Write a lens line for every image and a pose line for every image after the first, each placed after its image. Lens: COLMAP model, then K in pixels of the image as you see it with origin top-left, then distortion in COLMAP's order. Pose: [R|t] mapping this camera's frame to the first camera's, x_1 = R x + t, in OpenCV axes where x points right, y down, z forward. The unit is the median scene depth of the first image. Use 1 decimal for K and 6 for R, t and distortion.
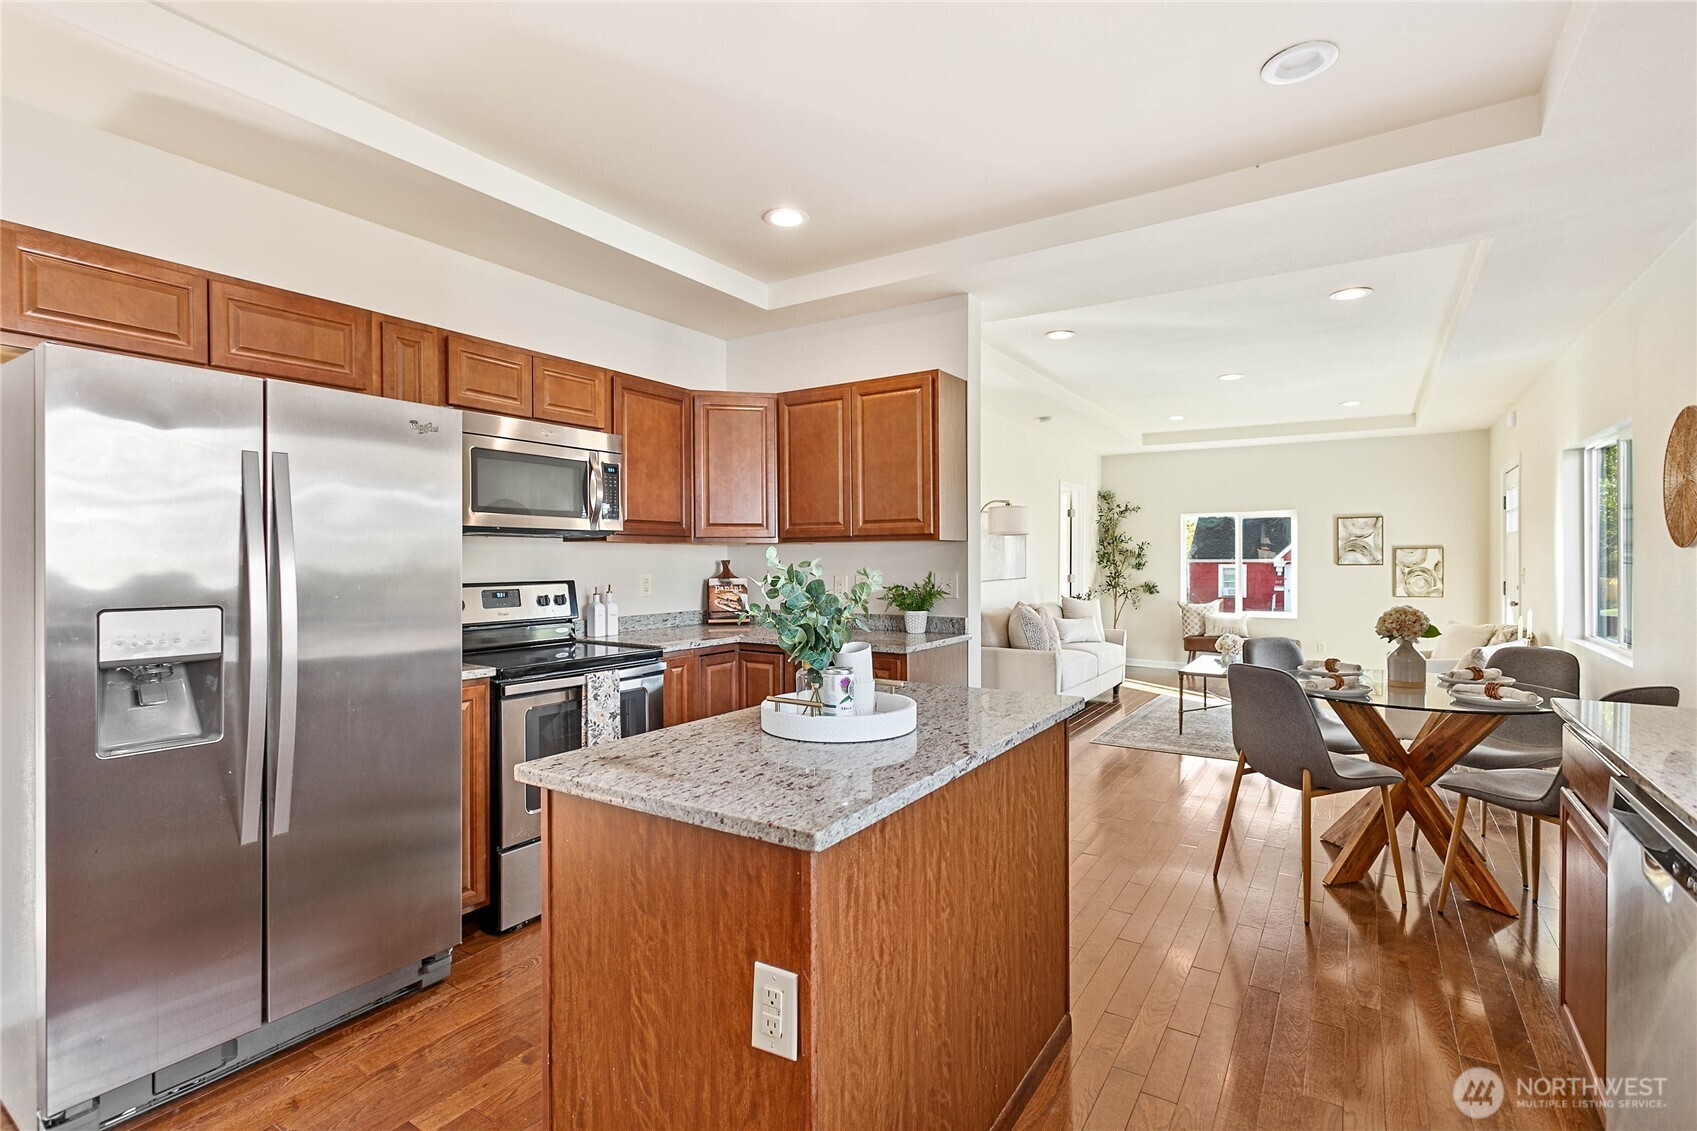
lens RADIAL K [[802.4, 0, 846.1], [0, 802.4, 558.0], [0, 0, 1]] dist [0.002073, 0.000188]
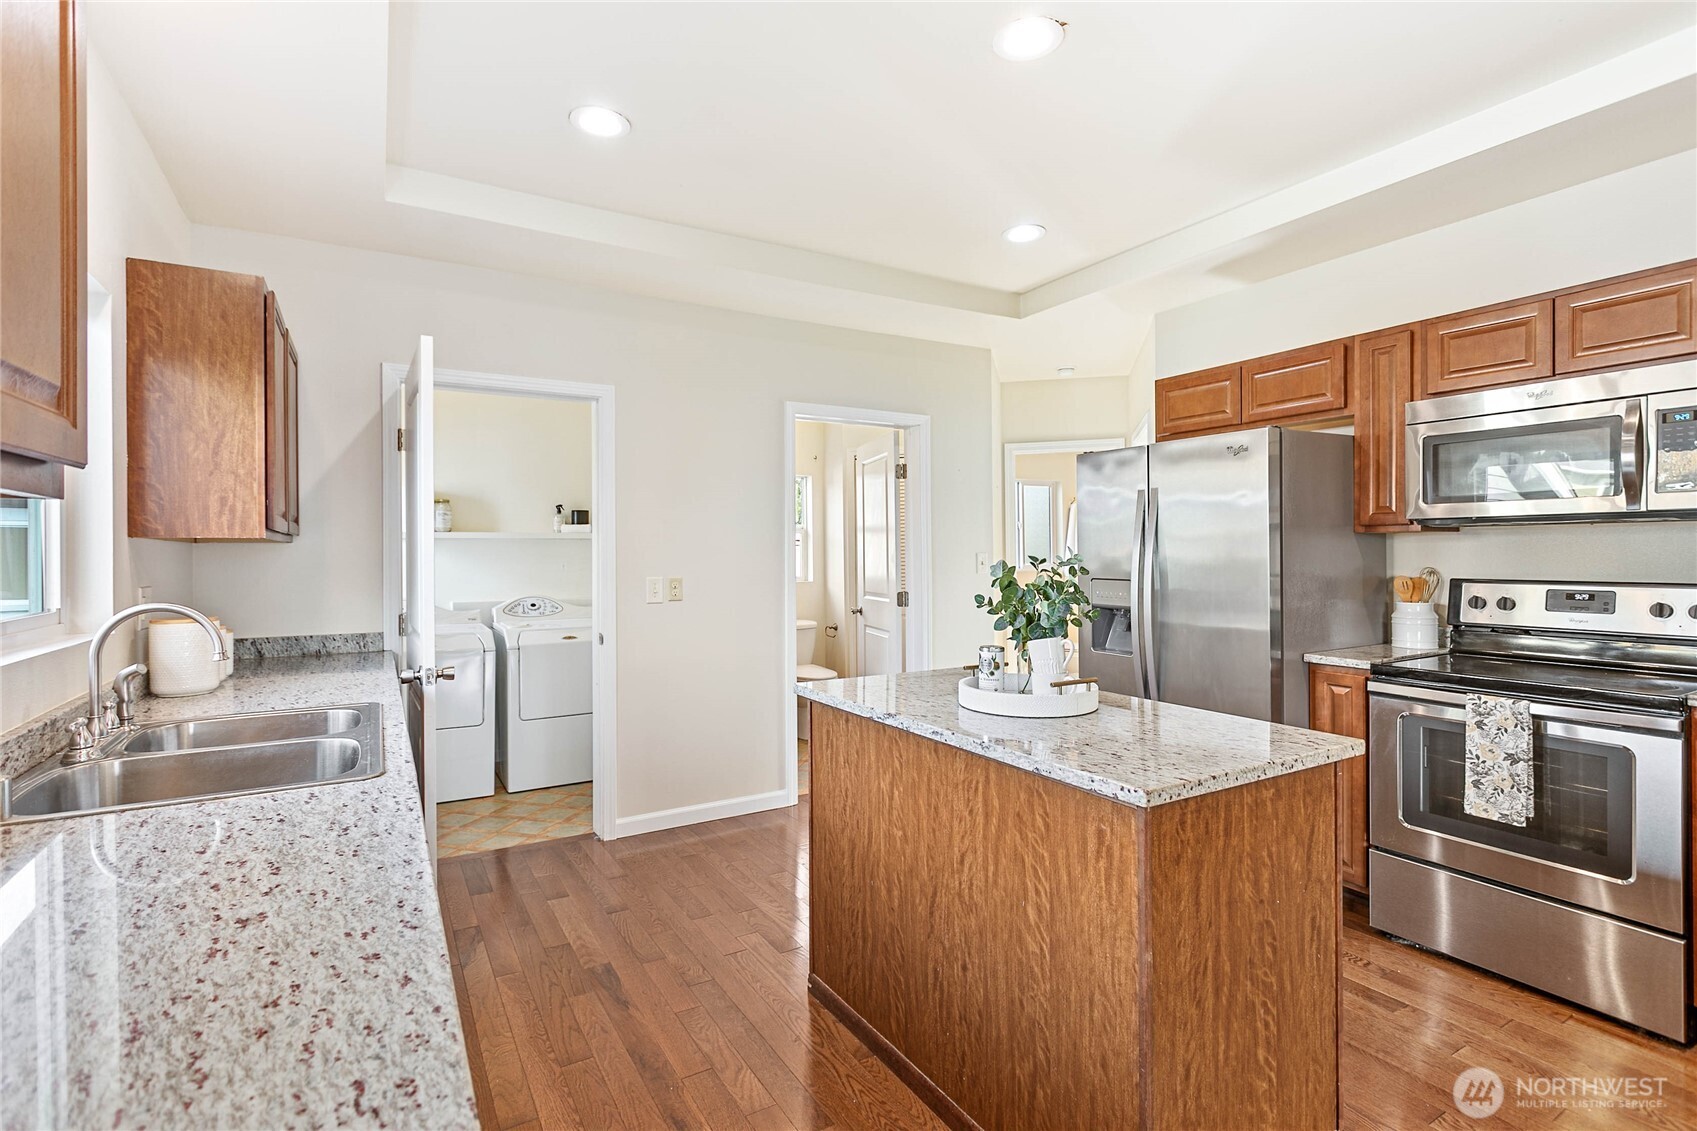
lens RADIAL K [[802.4, 0, 846.1], [0, 802.4, 558.0], [0, 0, 1]] dist [0.002073, 0.000188]
pose [[-0.449095, 0.009717, -0.893431, 0.855631], [0.006495, 0.999950, 0.007610, -0.005284], [0.893460, -0.002386, -0.449136, 0.983301]]
